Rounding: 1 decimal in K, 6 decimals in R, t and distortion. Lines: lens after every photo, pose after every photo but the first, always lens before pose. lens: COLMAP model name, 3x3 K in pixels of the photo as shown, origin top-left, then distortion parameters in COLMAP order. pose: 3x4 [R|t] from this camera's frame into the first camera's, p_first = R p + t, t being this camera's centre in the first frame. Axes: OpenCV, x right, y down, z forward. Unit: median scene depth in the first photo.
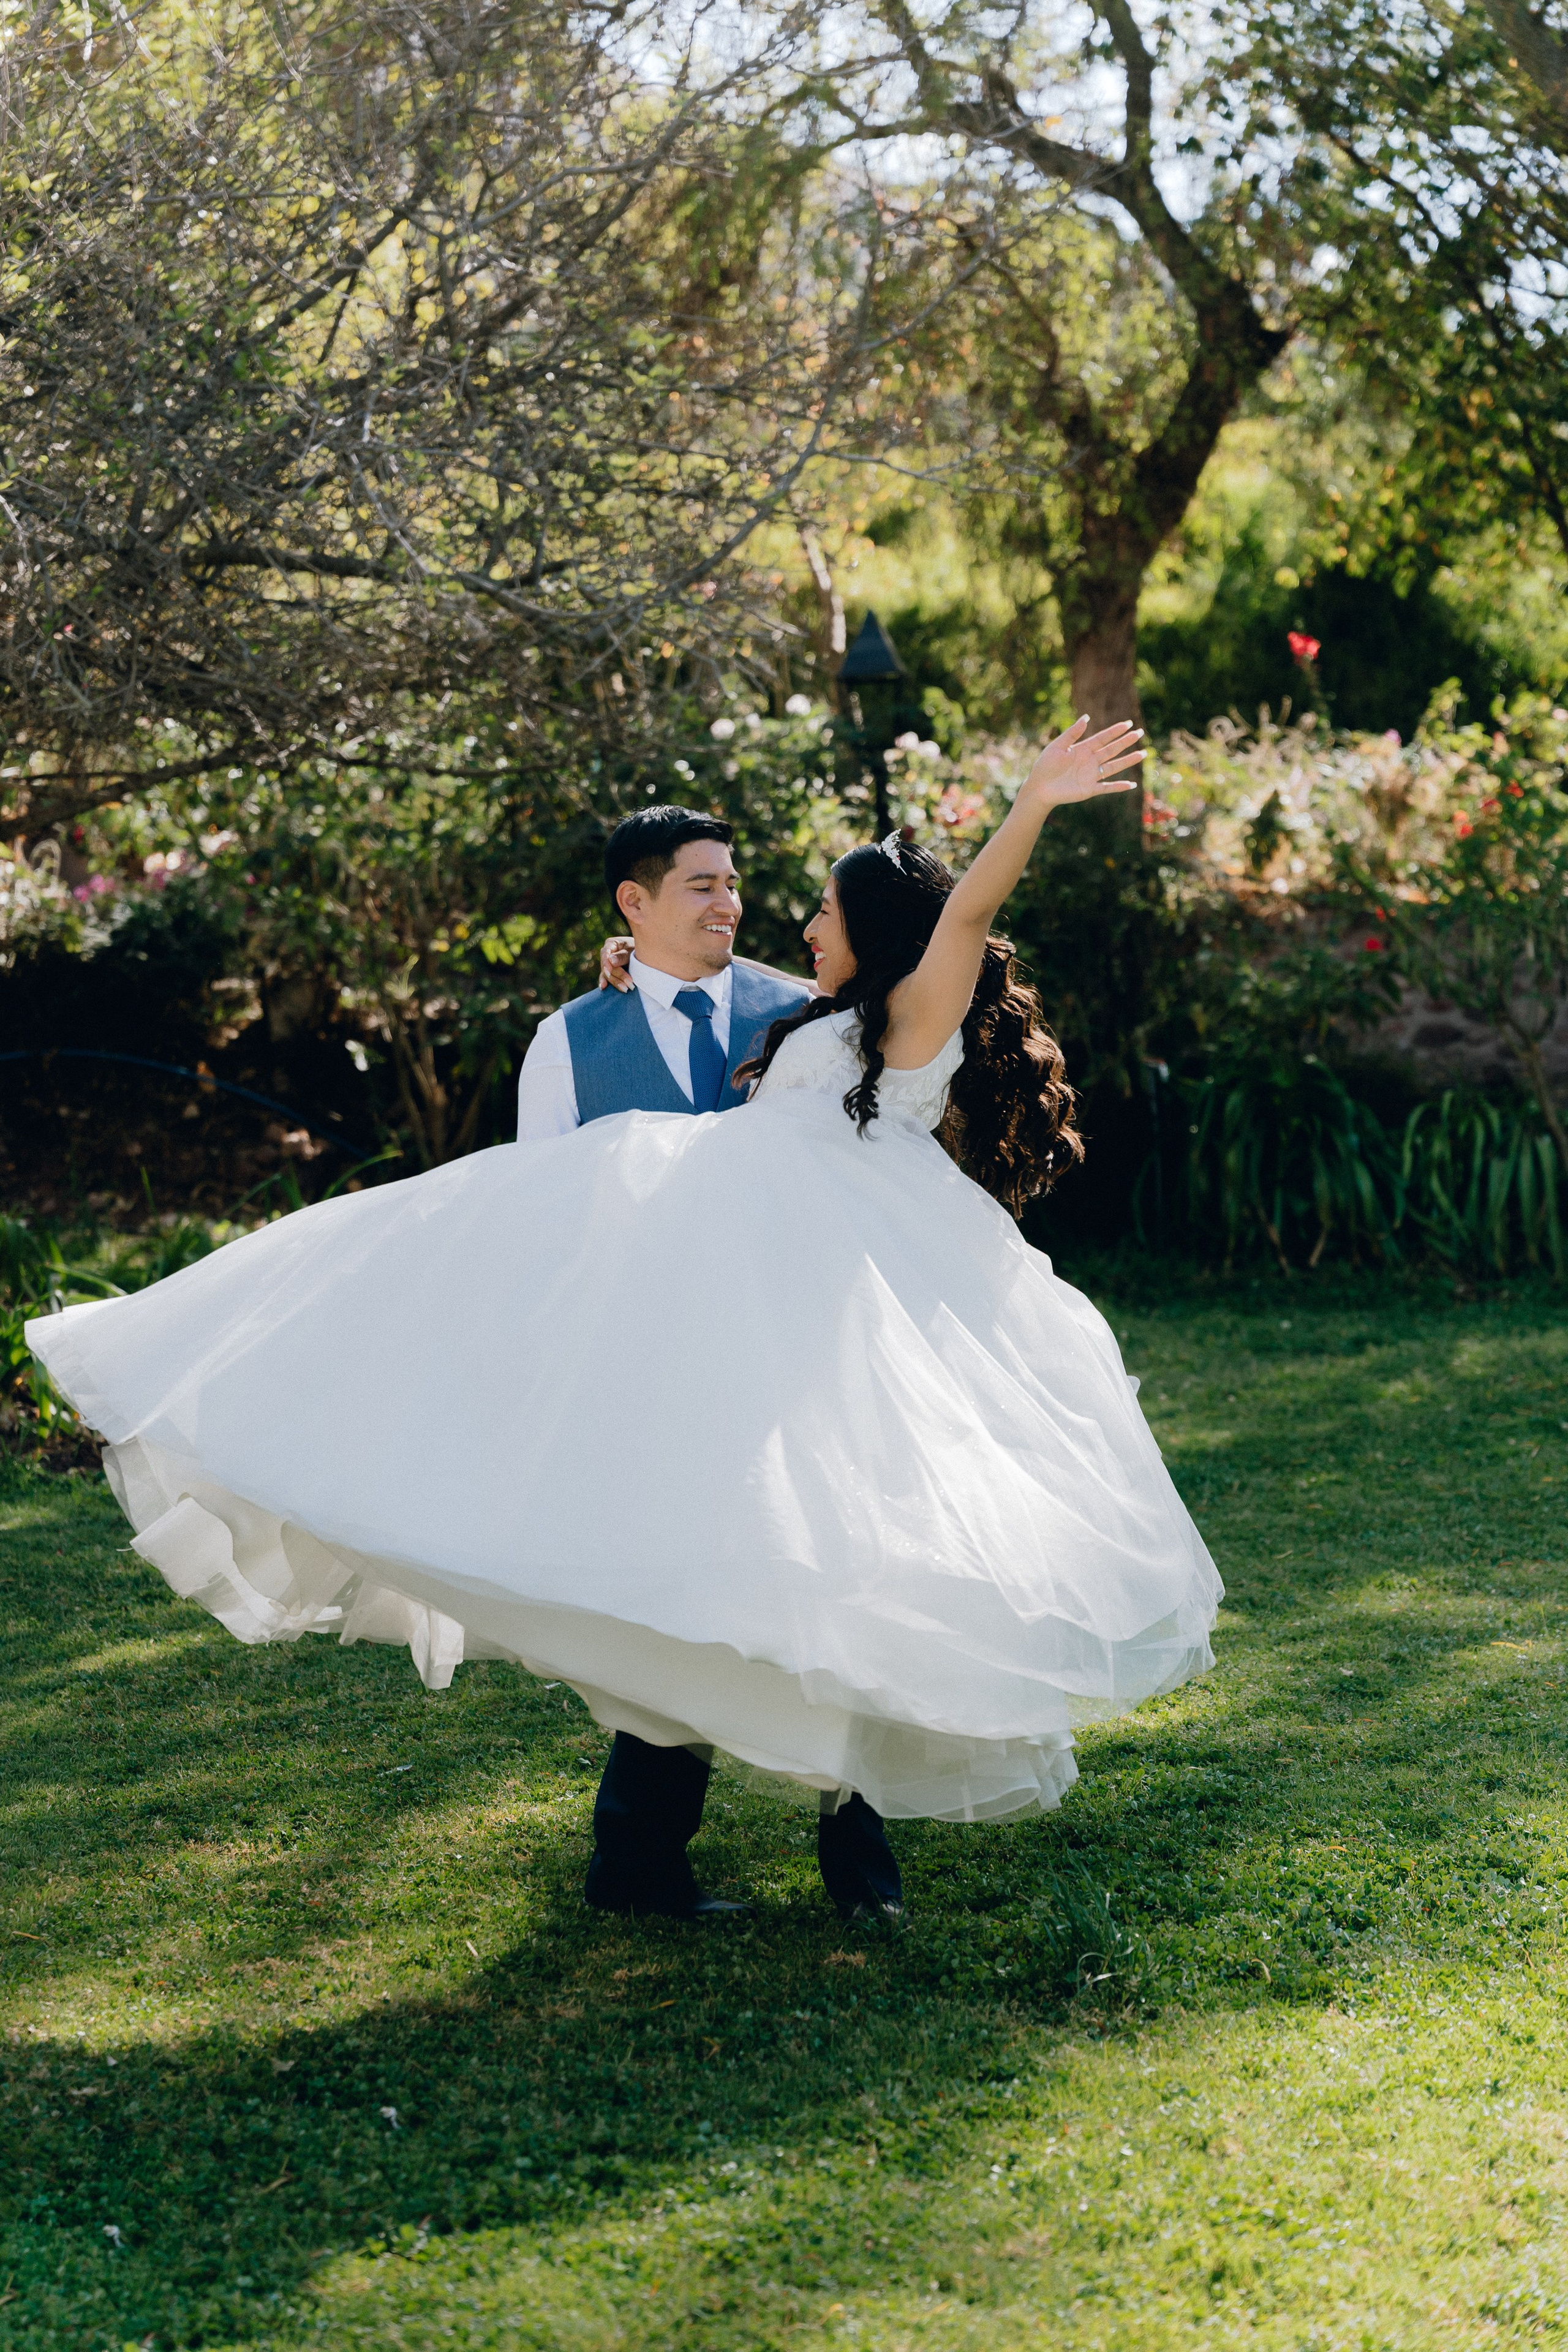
lens RADIAL K [[4565.7, 0, 782.1], [0, 4565.7, 1178.7], [0, 0, 1]] dist [0.004569, 0.000000]
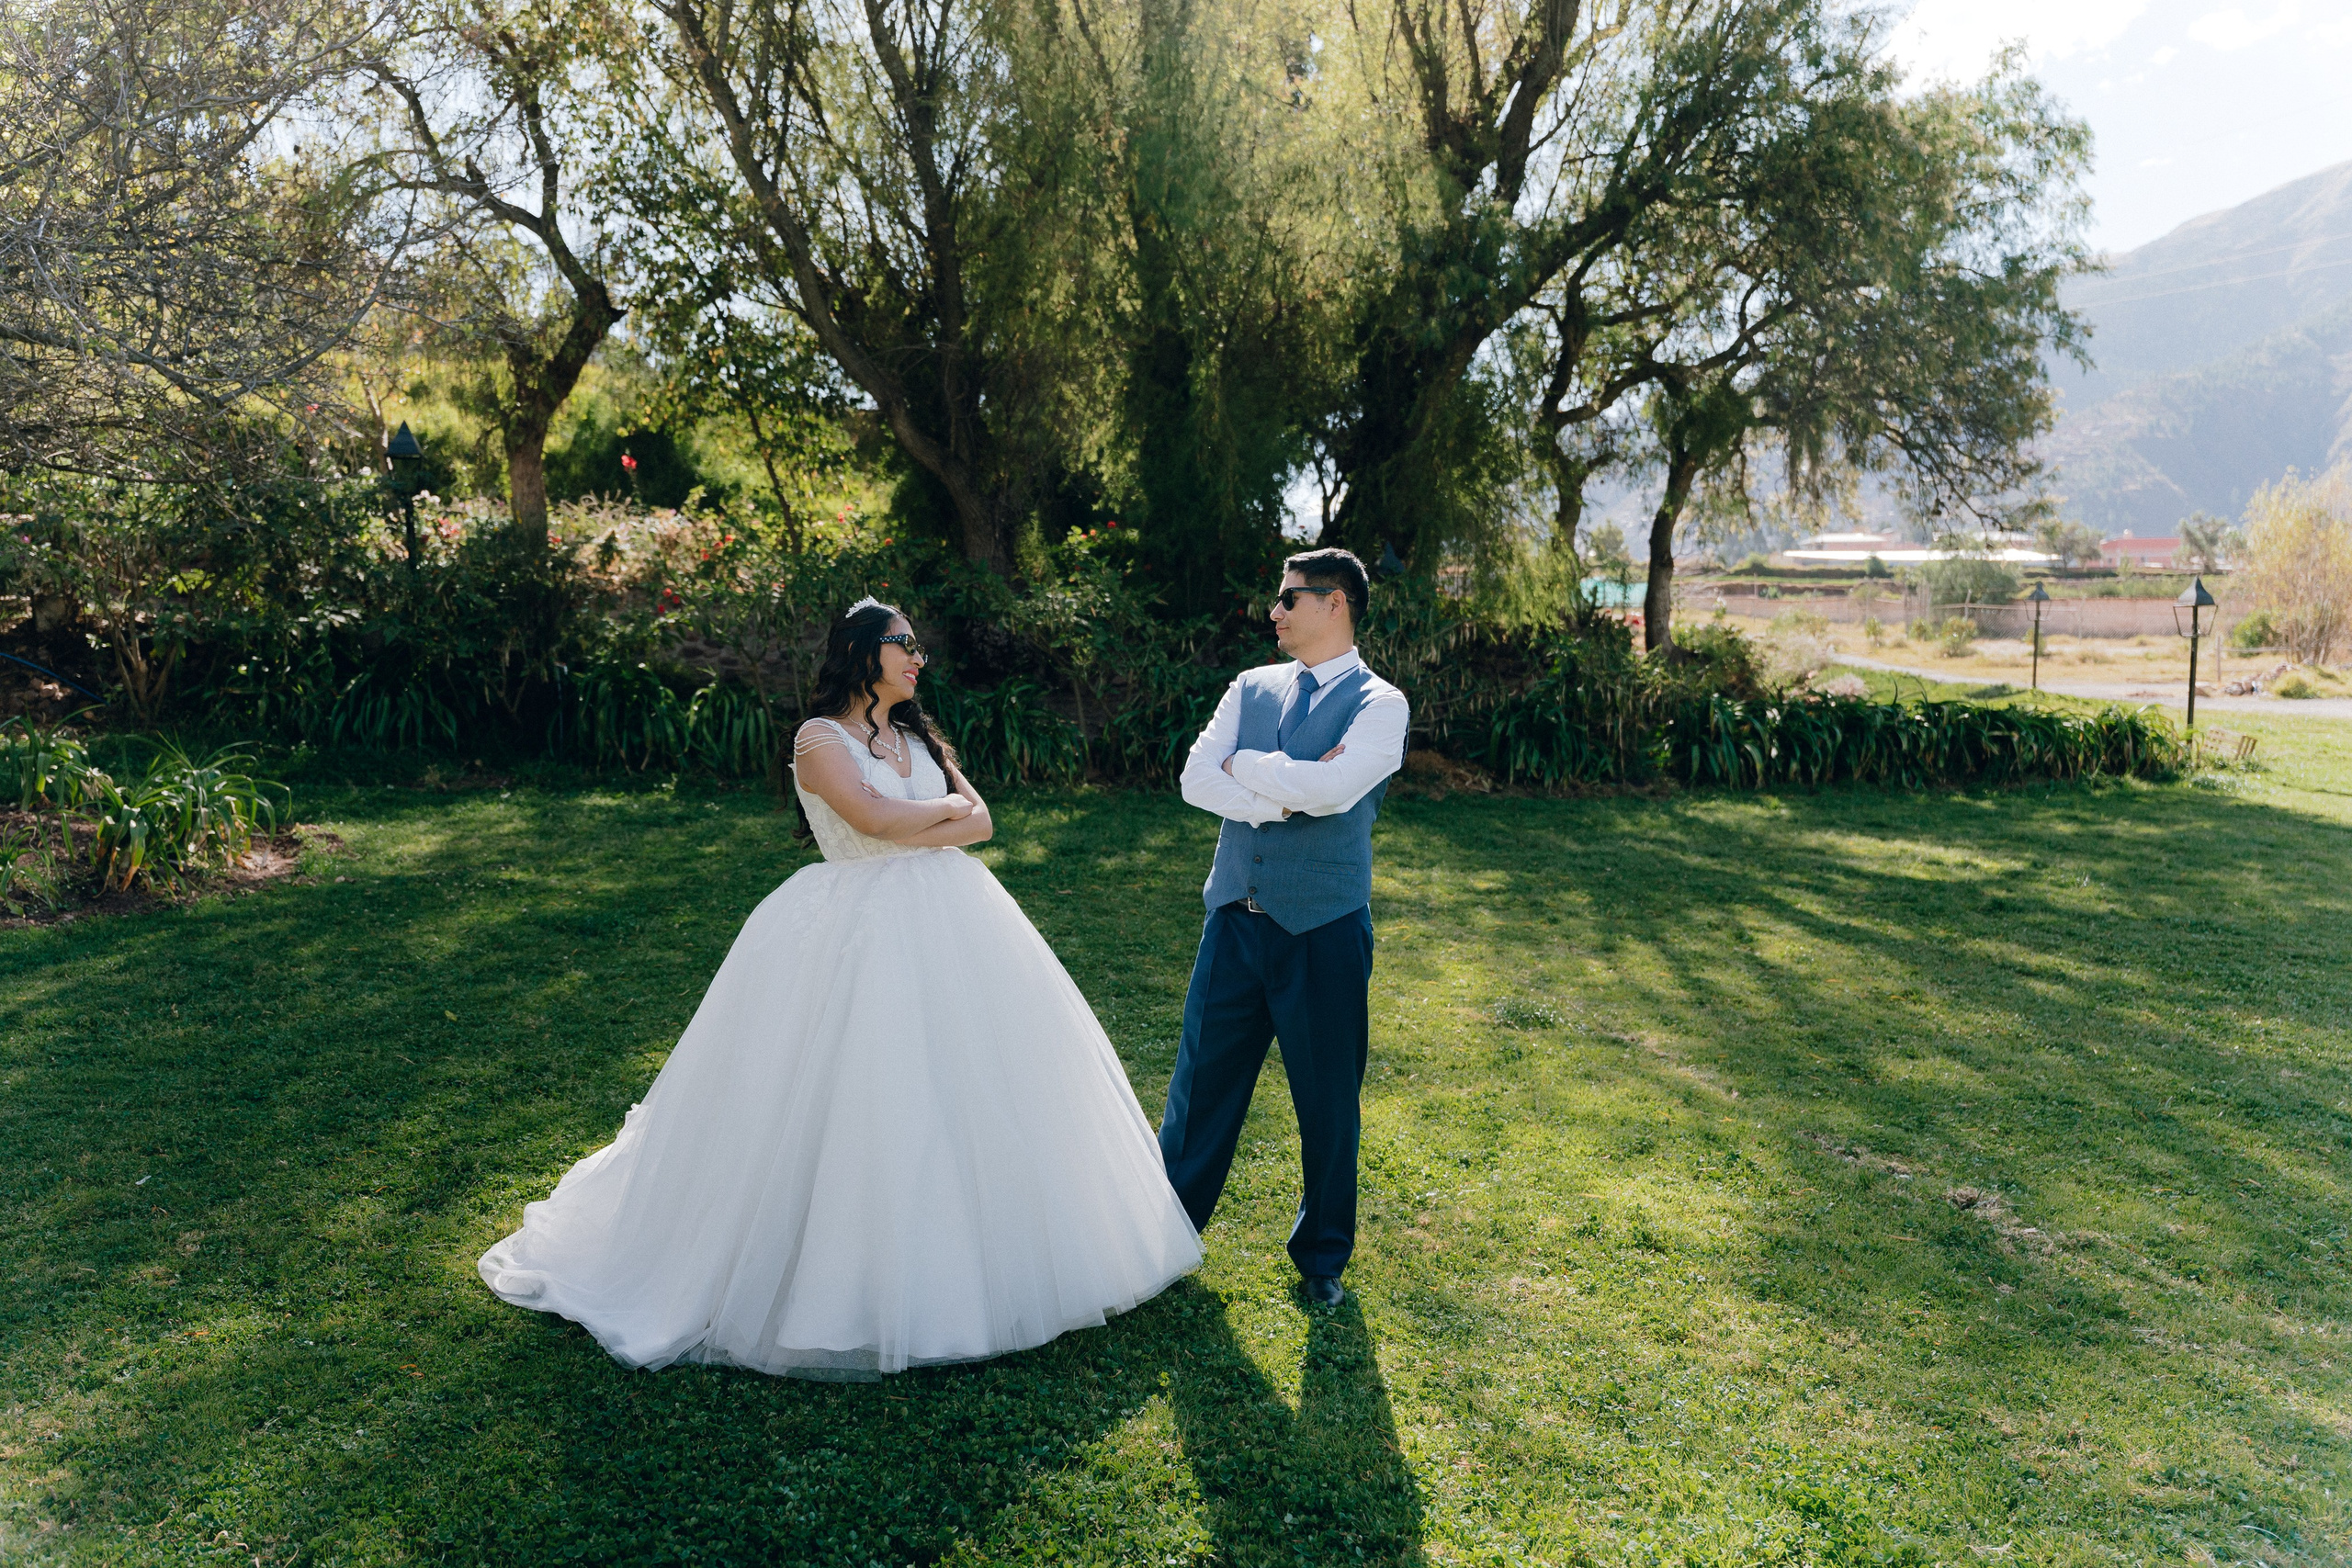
lens RADIAL K [[1732.8, 0, 1183.4], [0, 1732.8, 783.4], [0, 0, 1]] dist [-0.011138, -0.007492]
pose [[0.900363, 0.010355, 0.435015, -0.000360], [-0.031284, 0.998670, 0.040977, -0.010716], [-0.434013, -0.050503, 0.899490, 0.171621]]
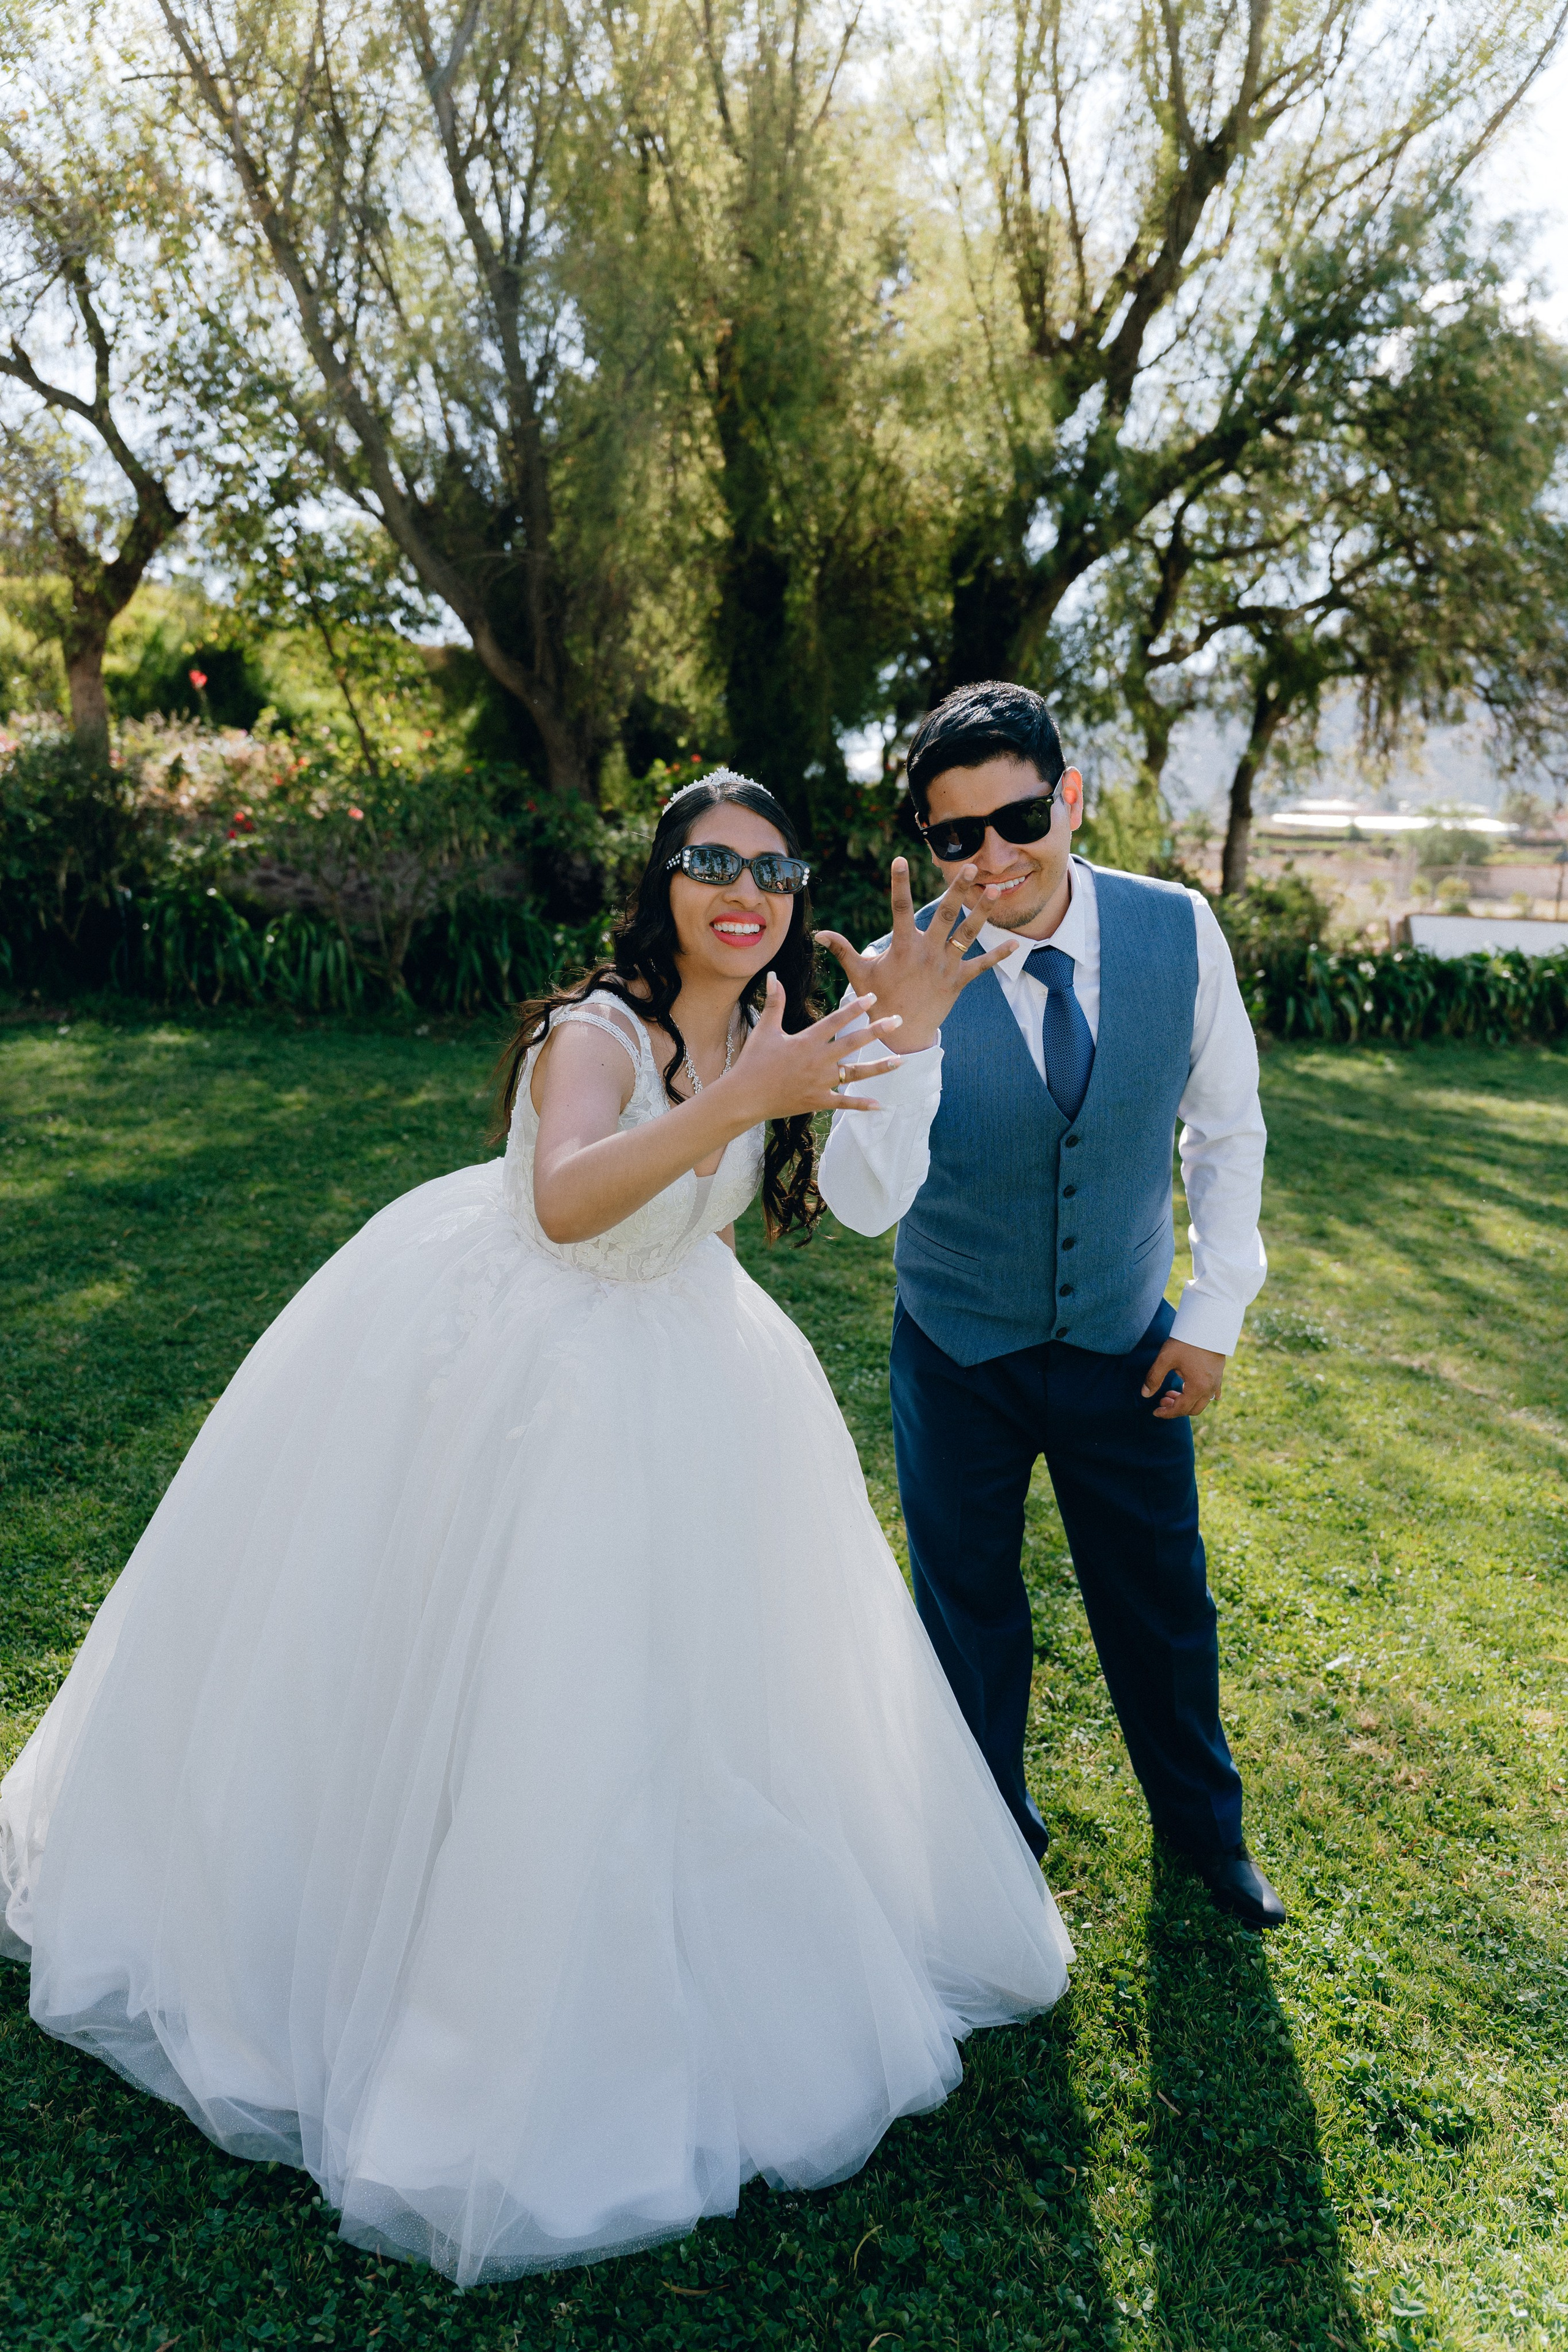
lens RADIAL K [[1559.3, 0, 788.0], [0, 1559.3, 1189.4], [0, 0, 1]] dist [0.005328, -0.019820]
pose [[0.880751, -0.025105, 0.472913, 0.014095], [-0.051060, 0.987739, 0.147530, -0.009980], [-0.470818, -0.154085, 0.868670, 0.251918]]
